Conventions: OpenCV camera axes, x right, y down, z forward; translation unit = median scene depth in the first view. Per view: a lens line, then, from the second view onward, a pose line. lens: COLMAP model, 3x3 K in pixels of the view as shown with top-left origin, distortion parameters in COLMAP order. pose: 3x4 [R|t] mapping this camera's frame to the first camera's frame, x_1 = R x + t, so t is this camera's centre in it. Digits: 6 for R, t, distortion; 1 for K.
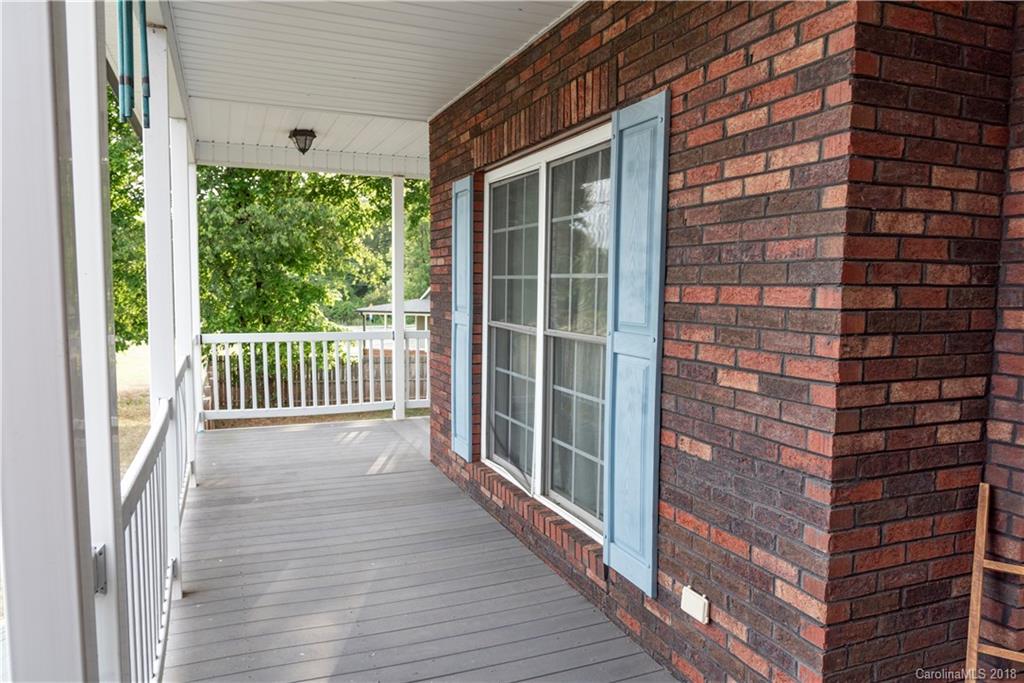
lens RADIAL K [[703.8, 0, 509.3], [0, 703.8, 344.7], [0, 0, 1]] dist [0.008526, 0.001694]
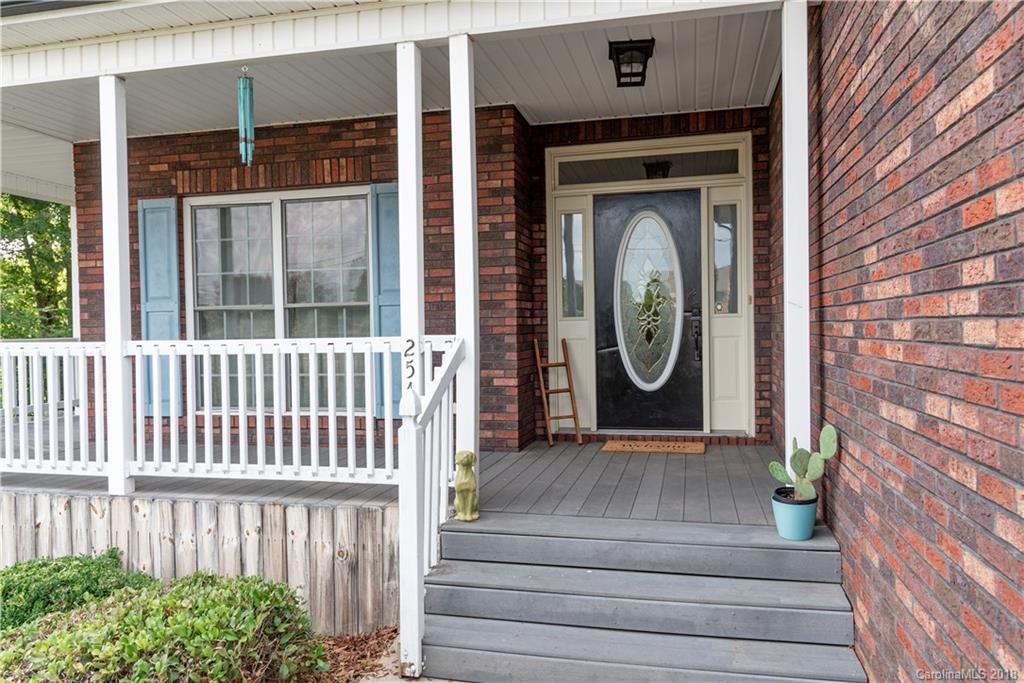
lens RADIAL K [[703.8, 0, 516.6], [0, 703.8, 338.4], [0, 0, 1]] dist [0.008526, 0.001694]
pose [[0.582350, -0.032834, 0.812275, -1.809187], [0.092612, 0.995358, -0.026162, 0.278610], [-0.807646, 0.090462, 0.582687, -0.643214]]
